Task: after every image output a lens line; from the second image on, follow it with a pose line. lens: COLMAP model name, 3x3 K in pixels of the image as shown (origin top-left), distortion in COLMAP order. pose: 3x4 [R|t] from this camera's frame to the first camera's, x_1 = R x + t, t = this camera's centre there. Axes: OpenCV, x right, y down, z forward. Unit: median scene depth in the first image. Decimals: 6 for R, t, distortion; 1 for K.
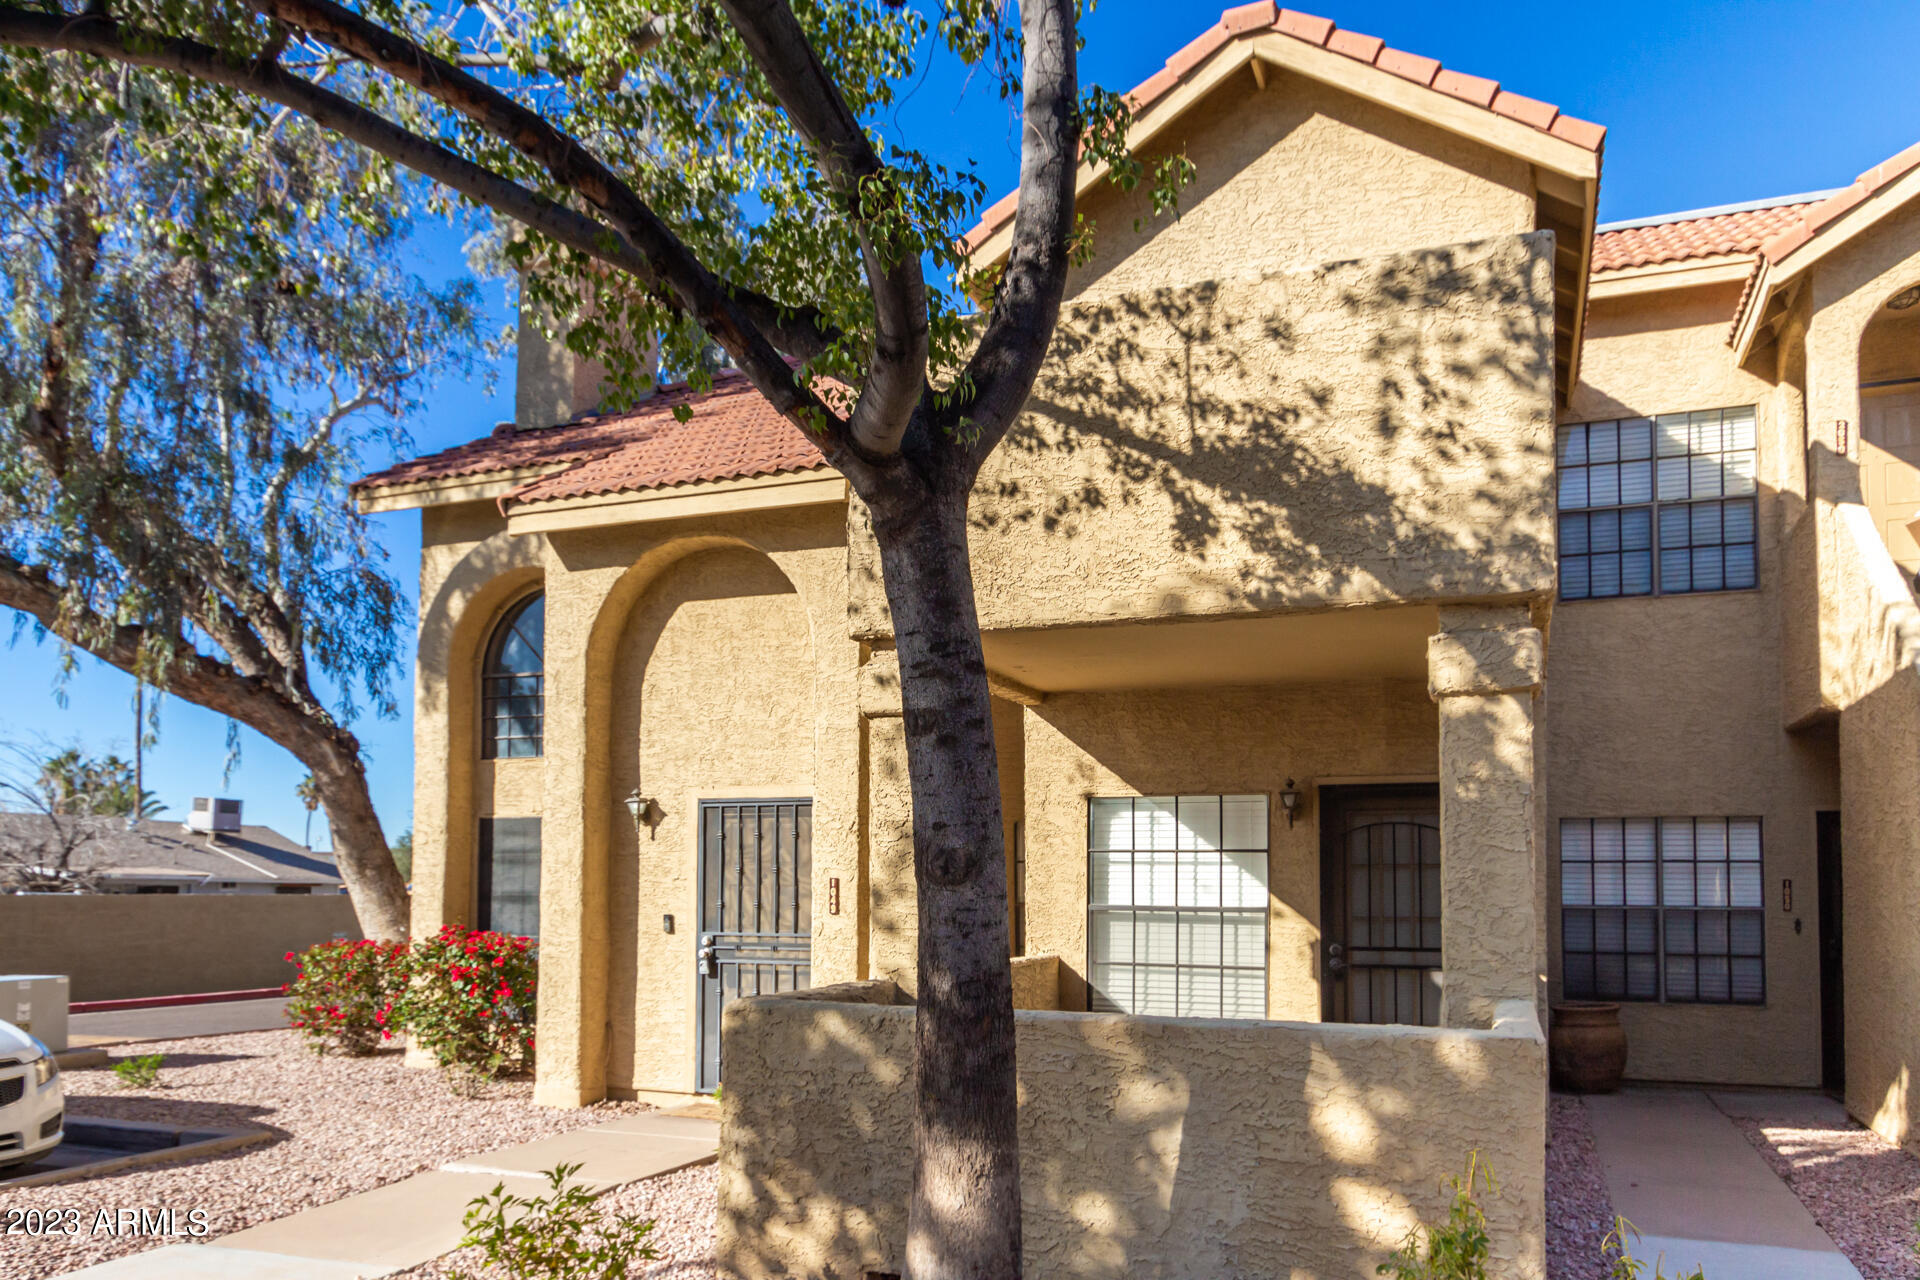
lens RADIAL K [[1317.1, 0, 1045.2], [0, 1317.1, 836.7], [0, 0, 1]] dist [-0.003941, -0.003761]
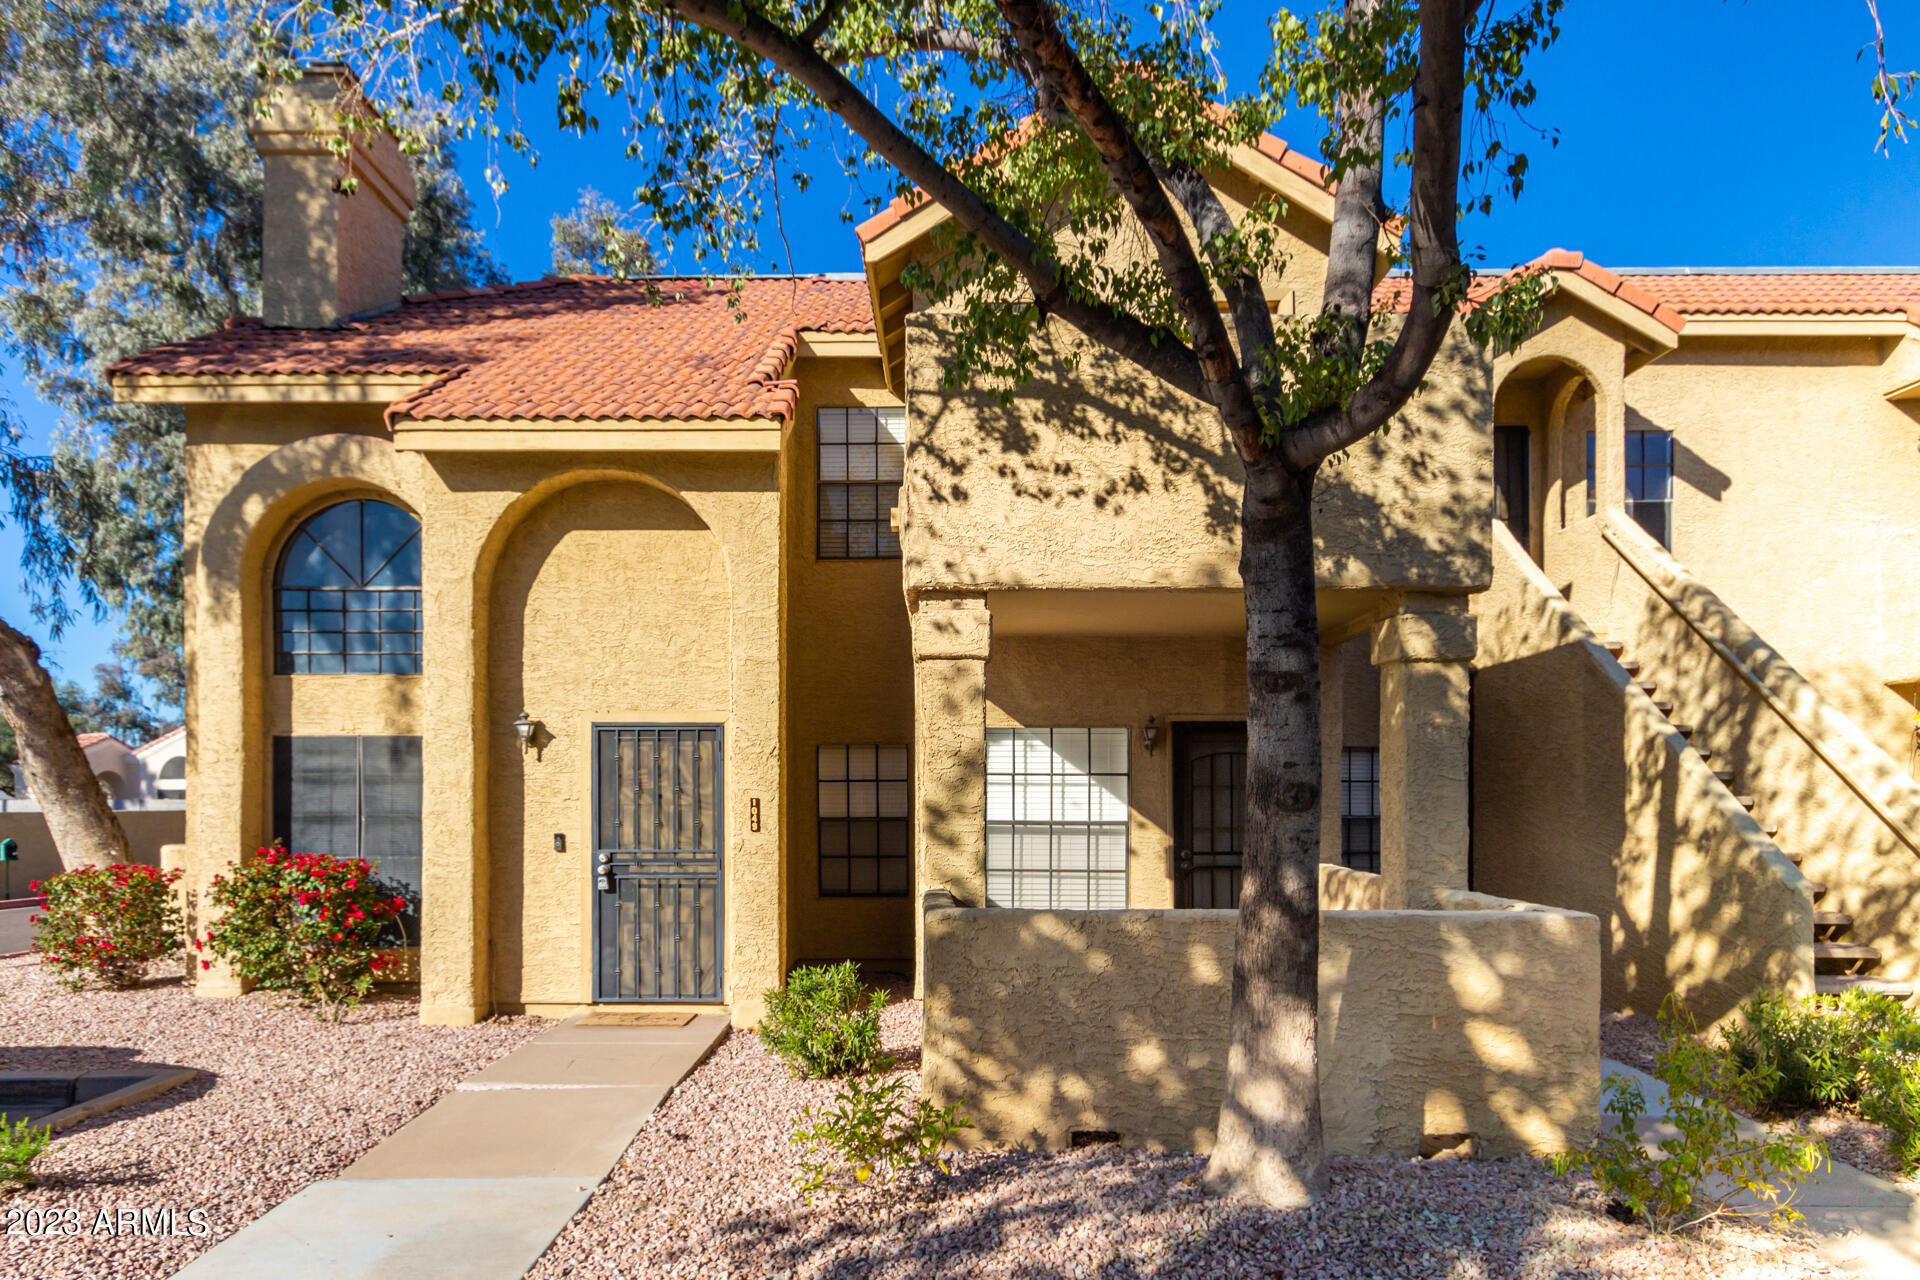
lens RADIAL K [[1197.1, 0, 947.5], [0, 1197.1, 795.5], [0, 0, 1]] dist [0.005459, 0.000500]
pose [[0.942941, -0.003419, 0.332943, -0.345945], [-0.008169, 0.999409, 0.033399, -0.005239], [-0.332860, -0.034213, 0.942355, 0.012001]]
